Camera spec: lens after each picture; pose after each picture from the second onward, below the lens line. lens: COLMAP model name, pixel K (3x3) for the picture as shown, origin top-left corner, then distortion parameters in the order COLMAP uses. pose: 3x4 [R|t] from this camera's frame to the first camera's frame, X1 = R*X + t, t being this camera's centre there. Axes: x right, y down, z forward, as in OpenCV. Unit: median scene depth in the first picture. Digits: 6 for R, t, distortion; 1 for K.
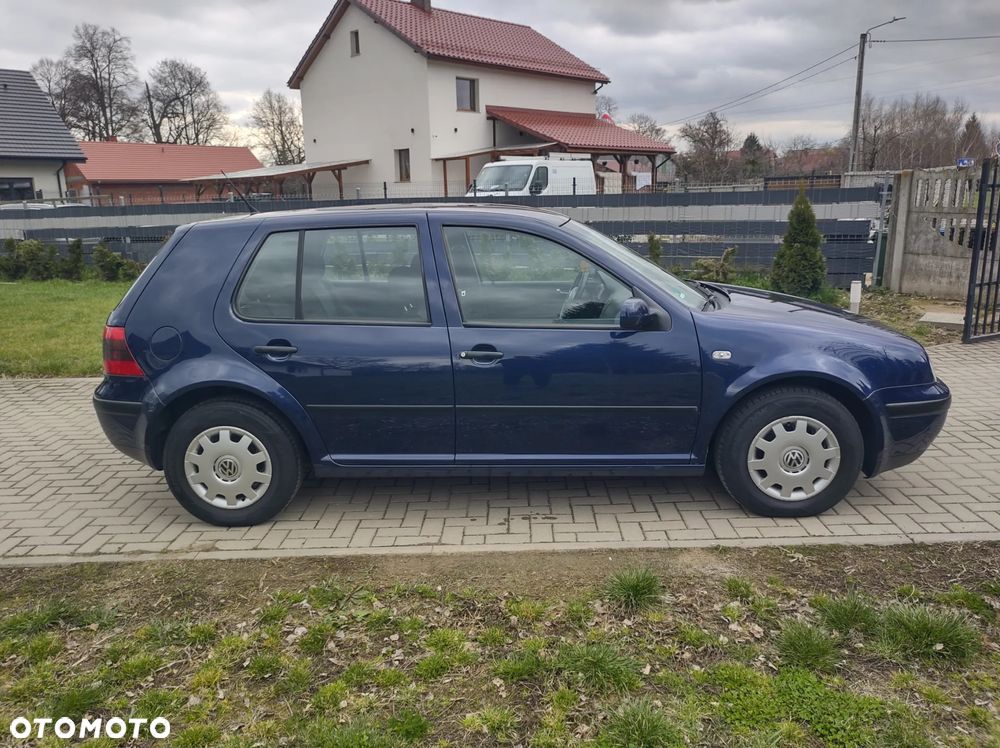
lens RADIAL K [[735.3, 0, 500.0], [0, 735.3, 374.0], [0, 0, 1]] dist [0.047860, -0.046879]
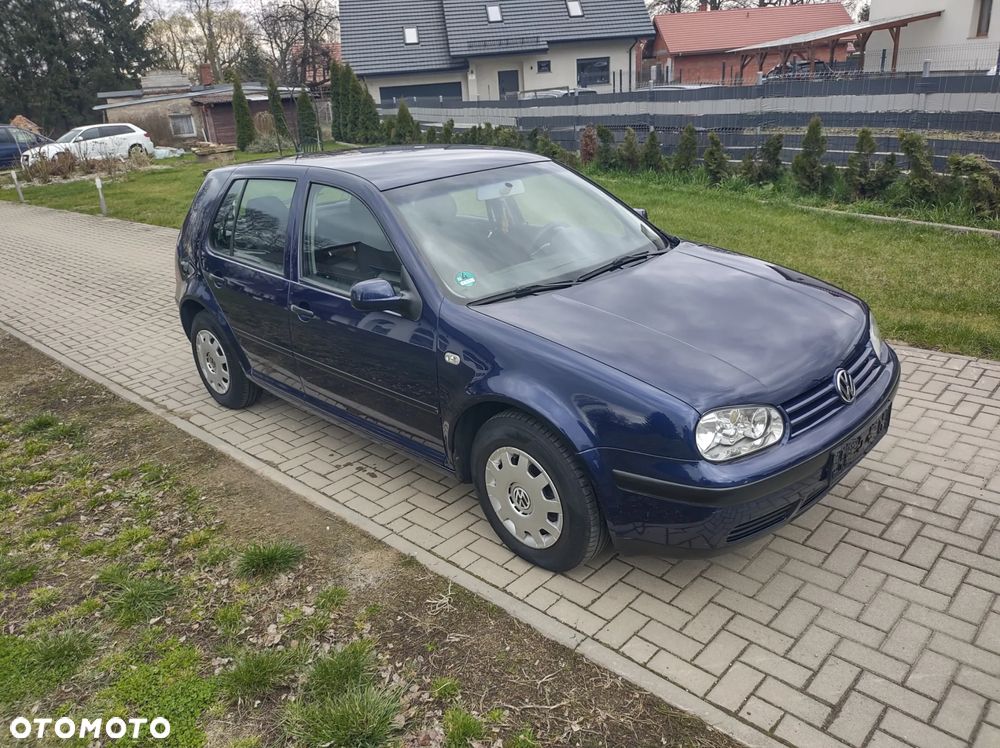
lens RADIAL K [[734.6, 0, 498.1], [0, 734.6, 373.6], [0, 0, 1]] dist [0.053111, -0.055137]
pose [[0.730436, 0.224035, -0.645192, 0.837171], [-0.112743, 0.971261, 0.209621, -0.181744], [0.673612, -0.080374, 0.734702, 0.368652]]
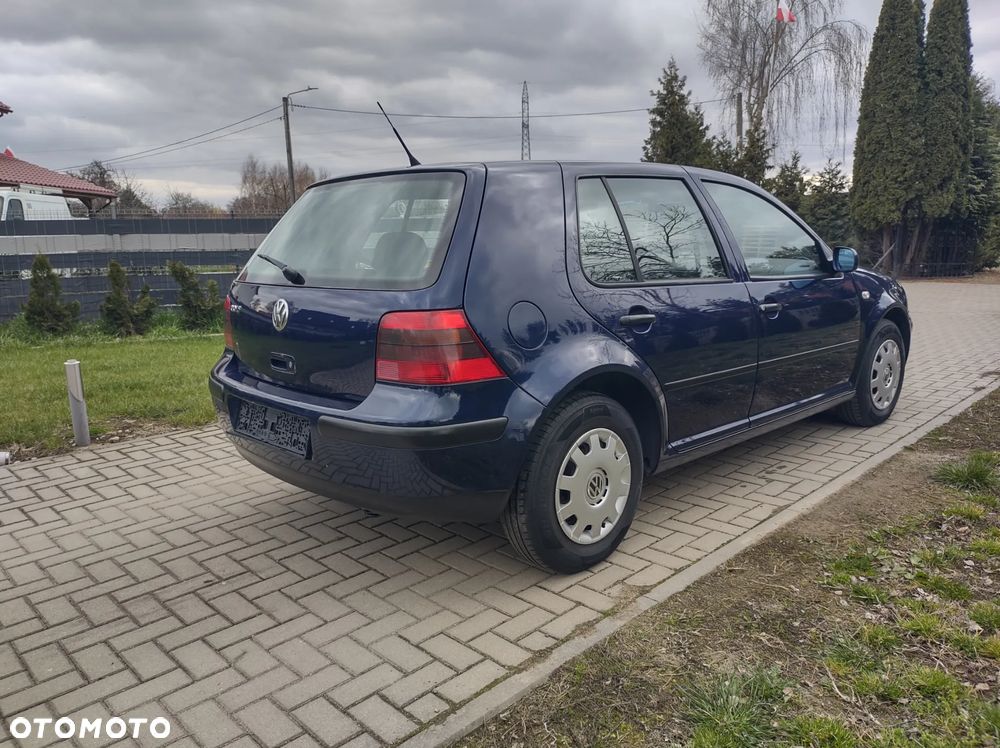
lens RADIAL K [[739.6, 0, 500.0], [0, 739.6, 374.0], [0, 0, 1]] dist [0.052851, -0.048902]
pose [[0.708627, -0.123774, 0.694642, -0.923773], [0.176105, 0.984362, -0.004253, 0.001930], [-0.683253, 0.125343, 0.719343, 0.503451]]
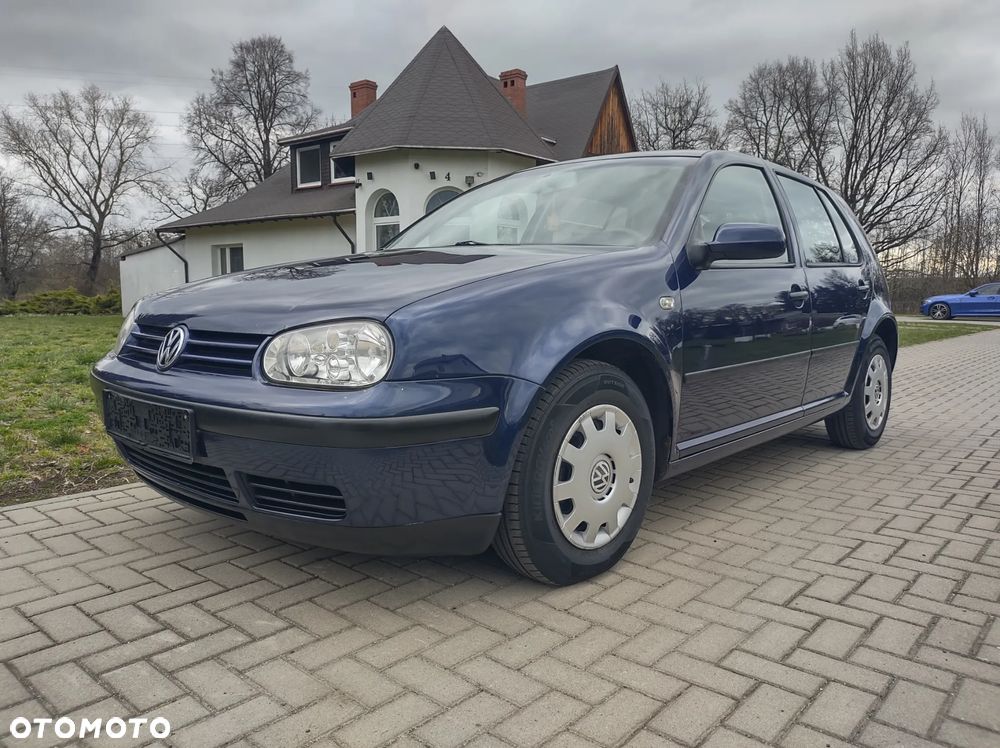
lens RADIAL K [[732.2, 0, 498.5], [0, 732.2, 375.9], [0, 0, 1]] dist [0.052316, -0.051007]
pose [[-0.653853, 0.107253, -0.748981, 0.867552], [-0.167945, 0.944635, 0.281885, -0.234804], [0.737747, 0.310099, -0.599640, 1.702269]]
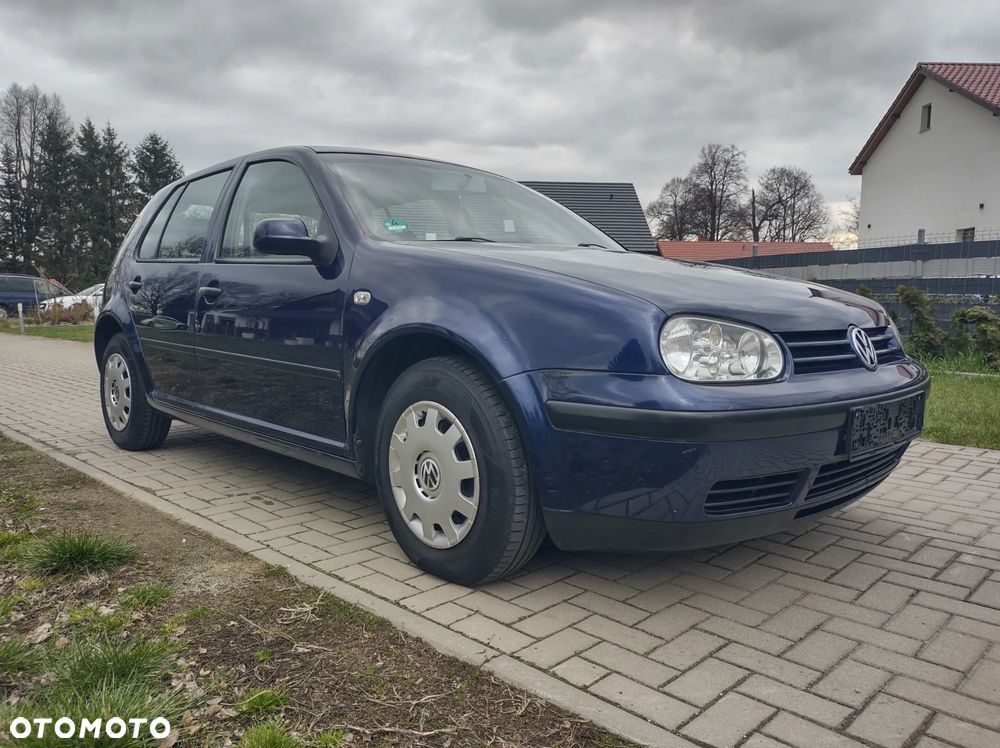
lens RADIAL K [[735.3, 0, 500.0], [0, 735.3, 374.0], [0, 0, 1]] dist [0.047860, -0.046879]
pose [[0.719037, 0.096697, -0.688212, 0.799203], [-0.186881, 0.980701, -0.057459, 0.055532], [0.669374, 0.169928, 0.723231, 0.559419]]
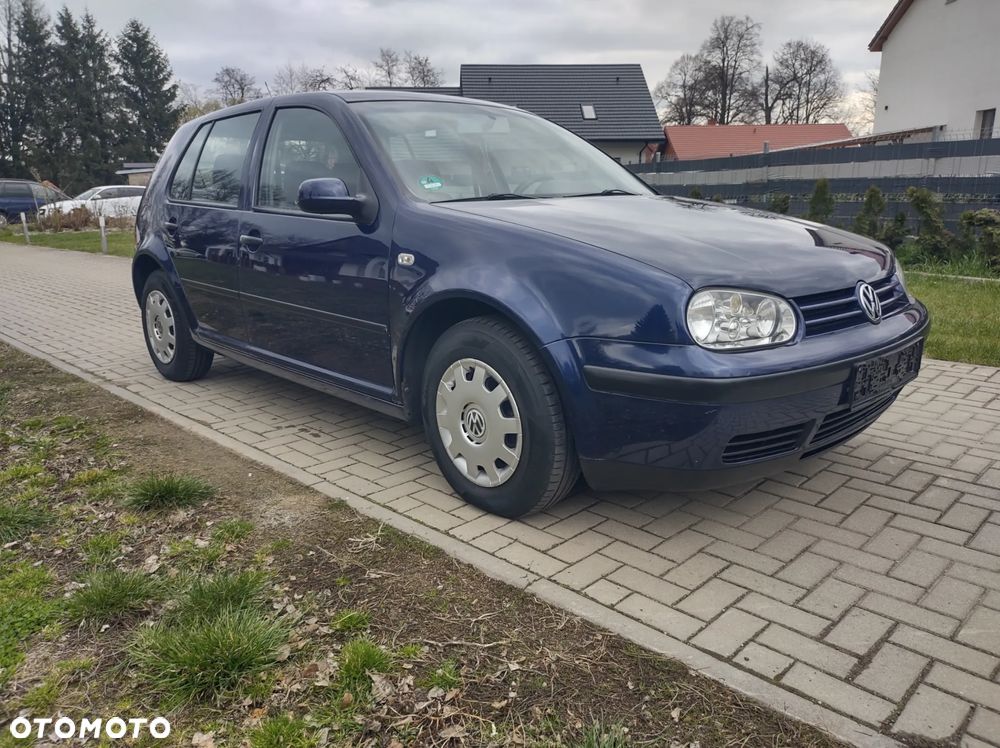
lens RADIAL K [[735.7, 0, 497.6], [0, 735.7, 378.1], [0, 0, 1]] dist [0.049153, -0.052399]
pose [[0.716056, 0.184760, -0.673148, 0.821459], [-0.168375, 0.981578, 0.090308, 0.008532], [0.677432, 0.048676, 0.733973, 0.487581]]
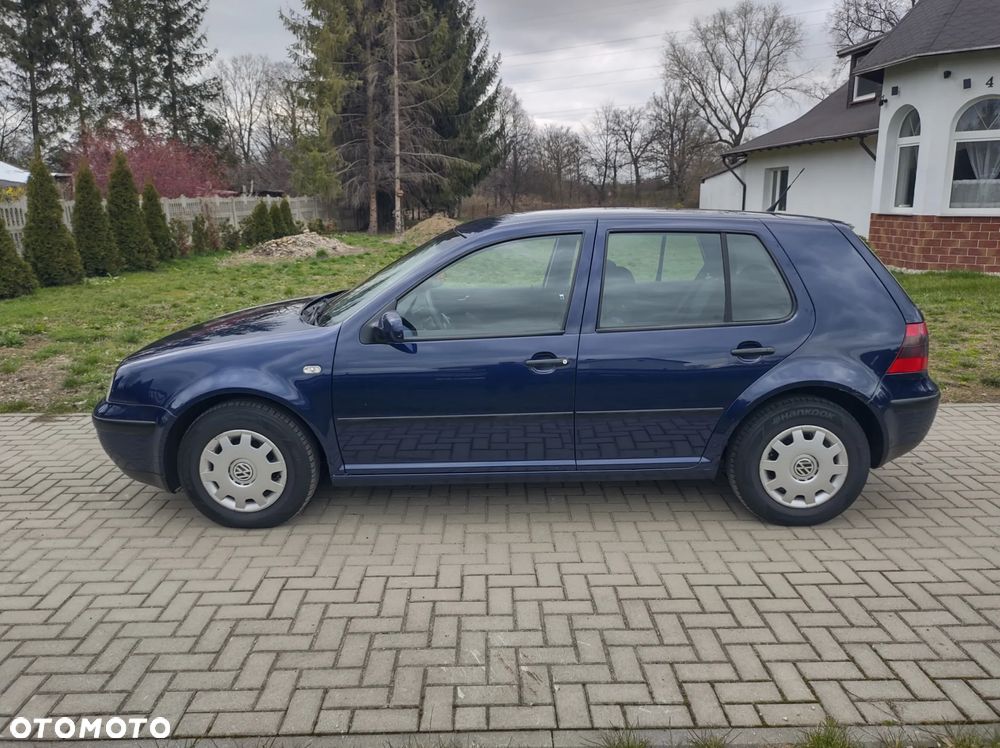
lens RADIAL K [[735.3, 0, 500.0], [0, 735.3, 374.0], [0, 0, 1]] dist [0.047860, -0.046879]
pose [[-0.998886, 0.042437, -0.020658, 0.070154], [0.028248, 0.888164, 0.458658, -0.560005], [0.037812, 0.457564, -0.888372, 2.256564]]
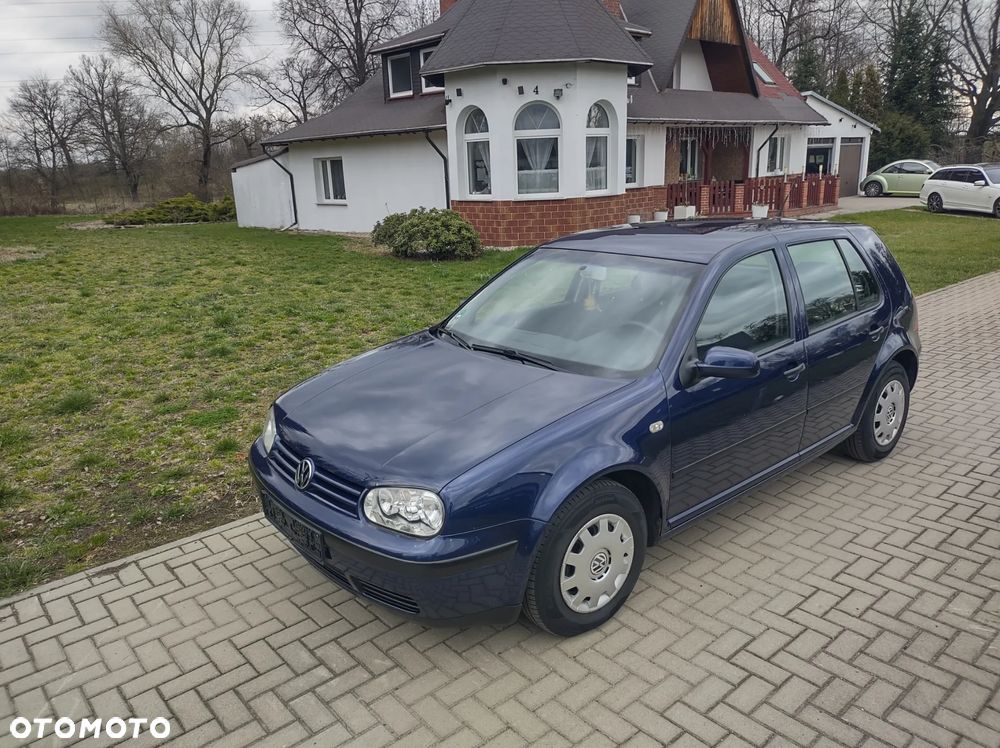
lens RADIAL K [[732.2, 0, 498.5], [0, 732.2, 375.9], [0, 0, 1]] dist [0.052316, -0.051007]
pose [[-0.746000, 0.231285, -0.624493, 0.943621], [-0.104967, 0.885193, 0.453227, -0.556259], [0.657621, 0.403659, -0.636077, 1.801992]]
